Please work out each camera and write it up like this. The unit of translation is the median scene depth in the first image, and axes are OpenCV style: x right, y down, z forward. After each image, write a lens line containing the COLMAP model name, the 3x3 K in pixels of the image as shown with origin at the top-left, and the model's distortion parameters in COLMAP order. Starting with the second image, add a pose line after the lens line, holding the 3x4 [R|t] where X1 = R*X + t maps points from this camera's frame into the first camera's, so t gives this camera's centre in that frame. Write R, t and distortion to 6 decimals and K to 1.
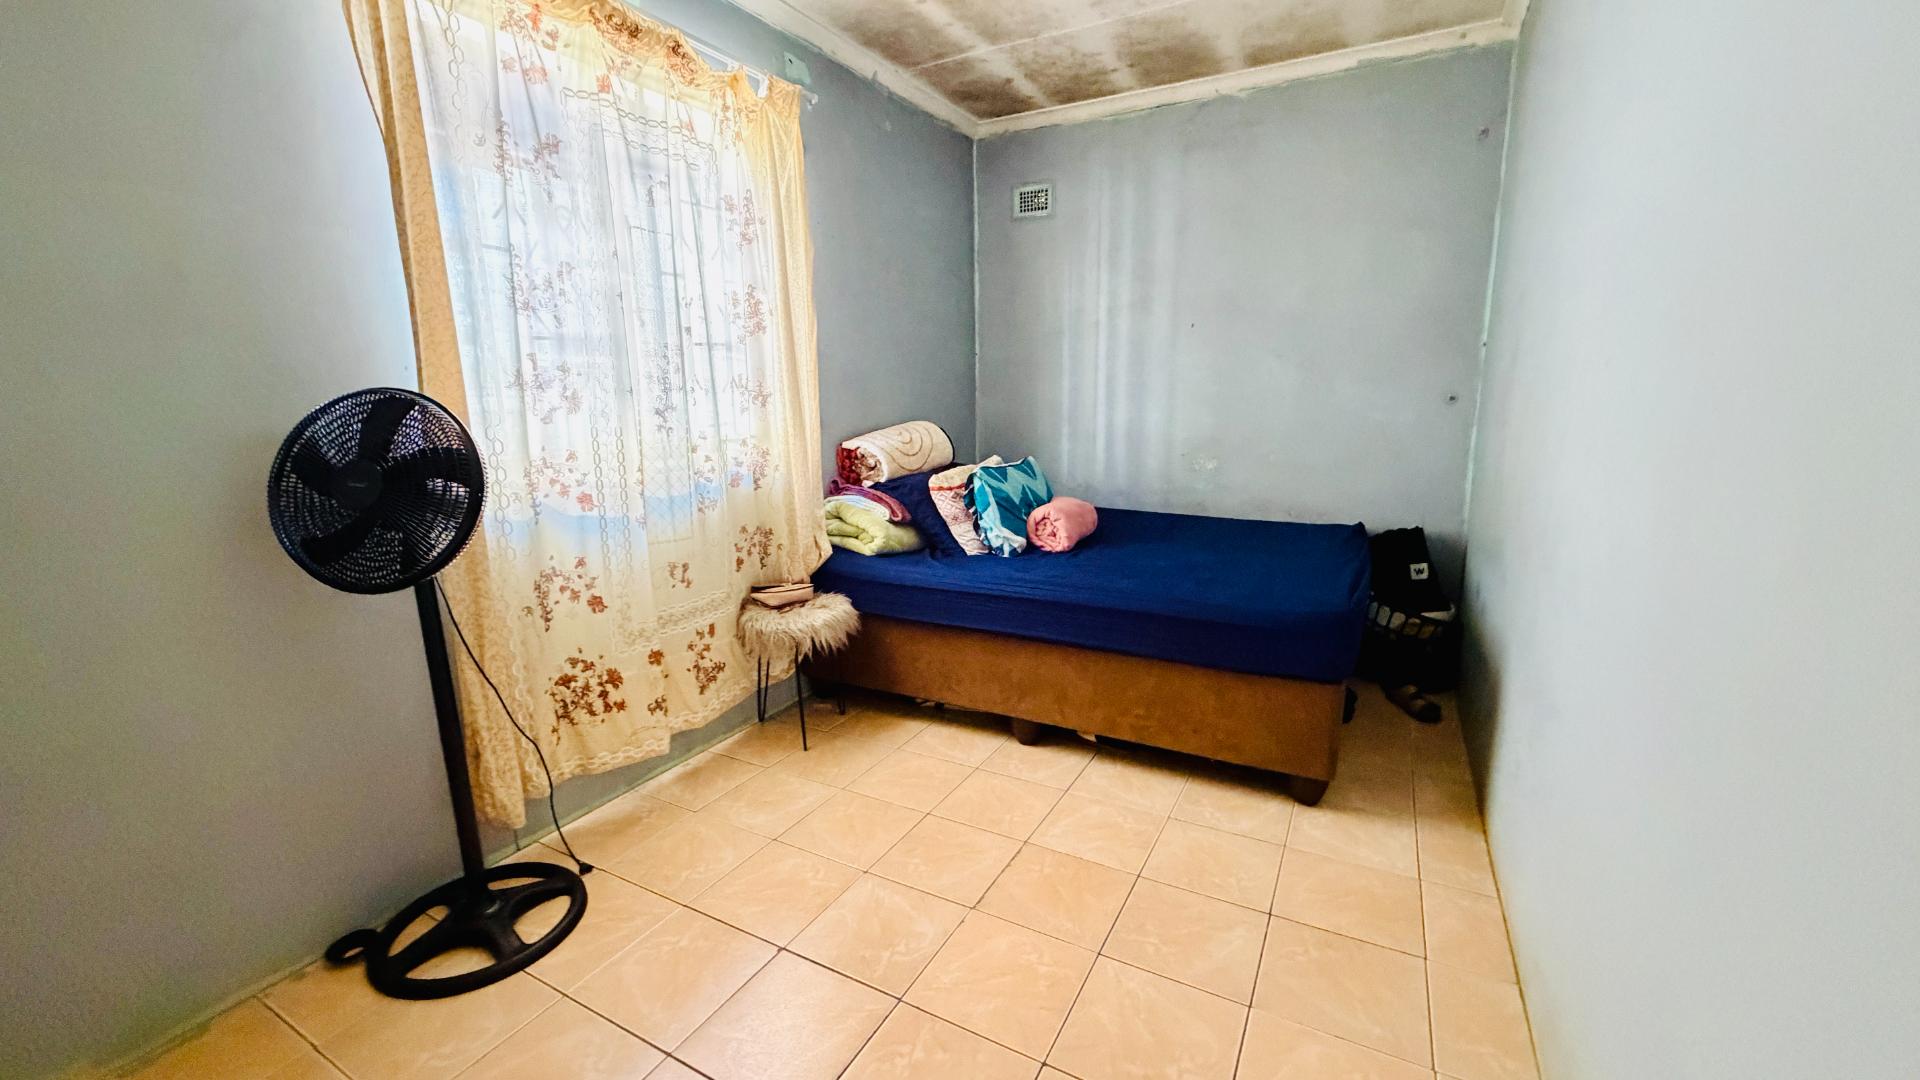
lens RADIAL K [[765.3, 0, 960.0], [0, 765.3, 540.0], [0, 0, 1]] dist [0.000590, 0.000008]
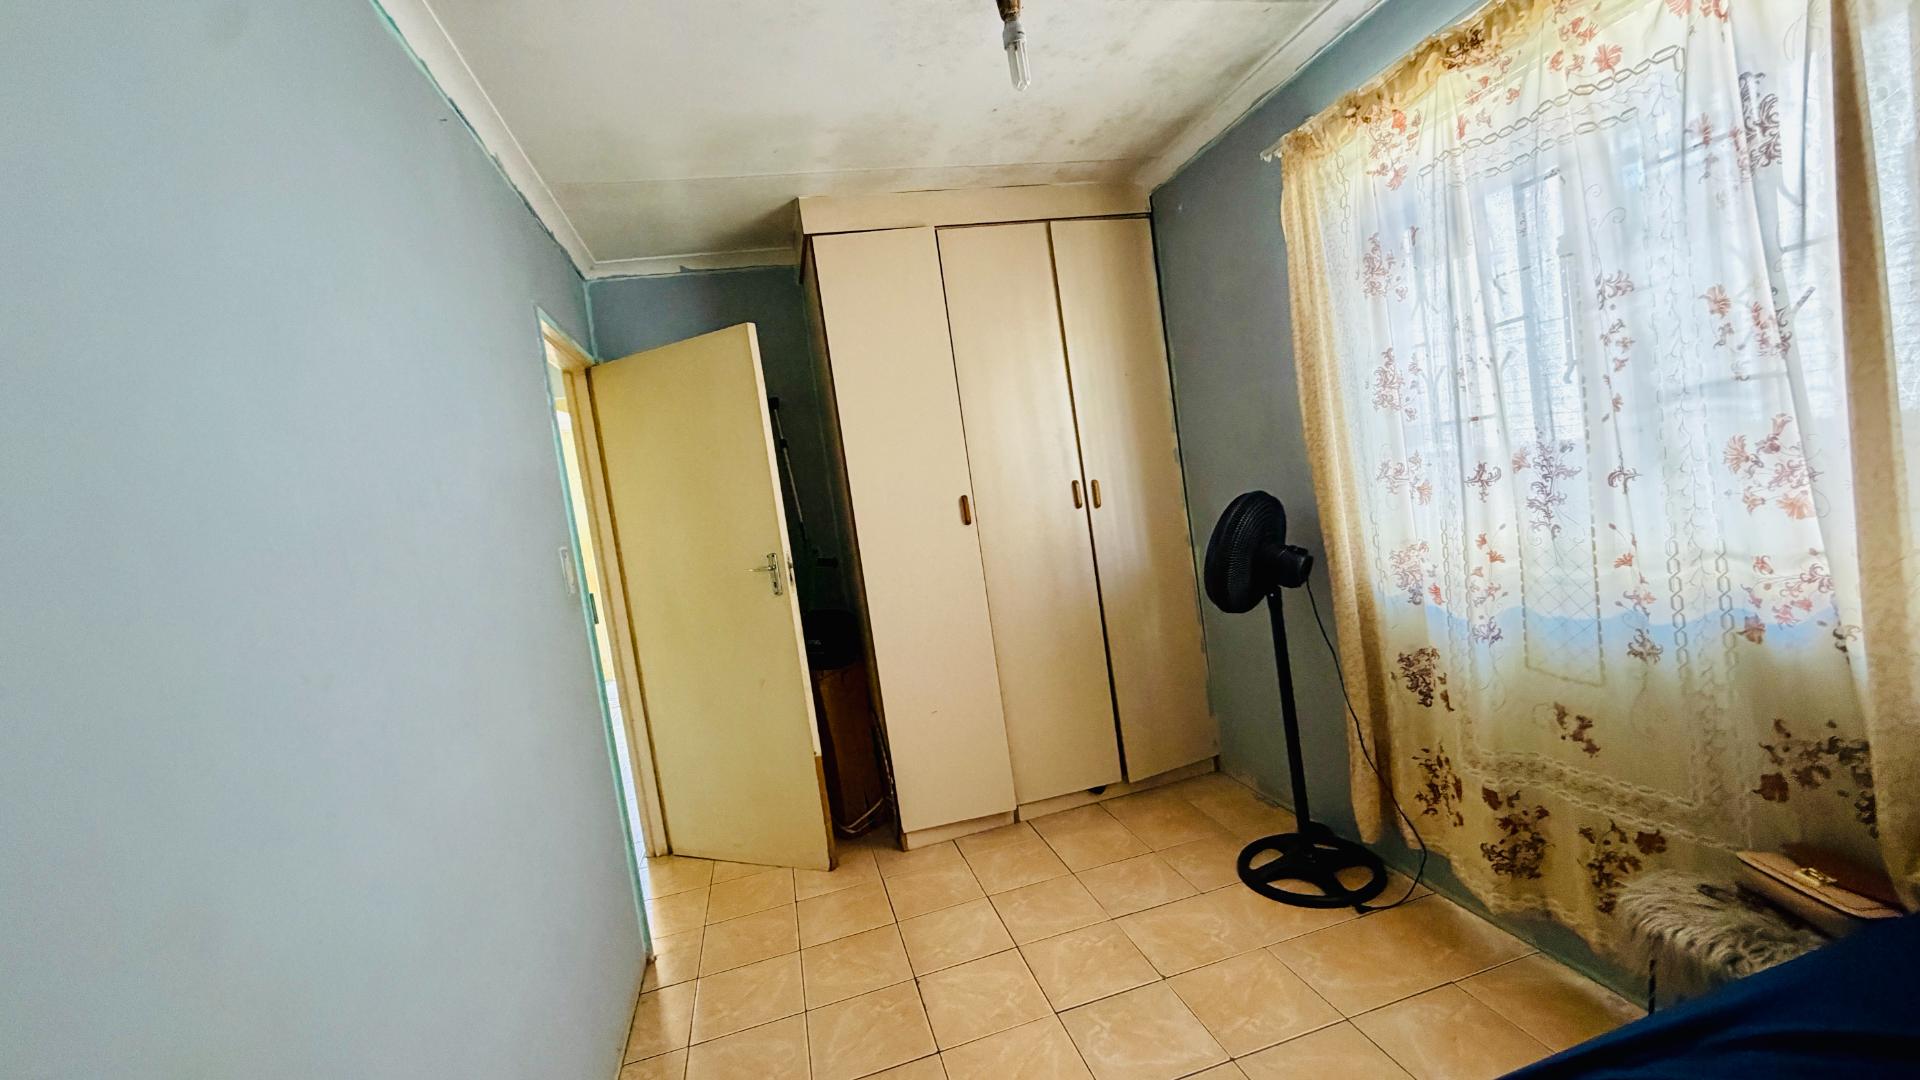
lens RADIAL K [[765.3, 0, 960.0], [0, 765.3, 540.0], [0, 0, 1]] dist [0.000590, 0.000008]
pose [[-0.720253, 0.169609, -0.672658, 0.518895], [0.021672, 0.974679, 0.222557, -0.310873], [0.693373, 0.145720, -0.705691, 1.140894]]
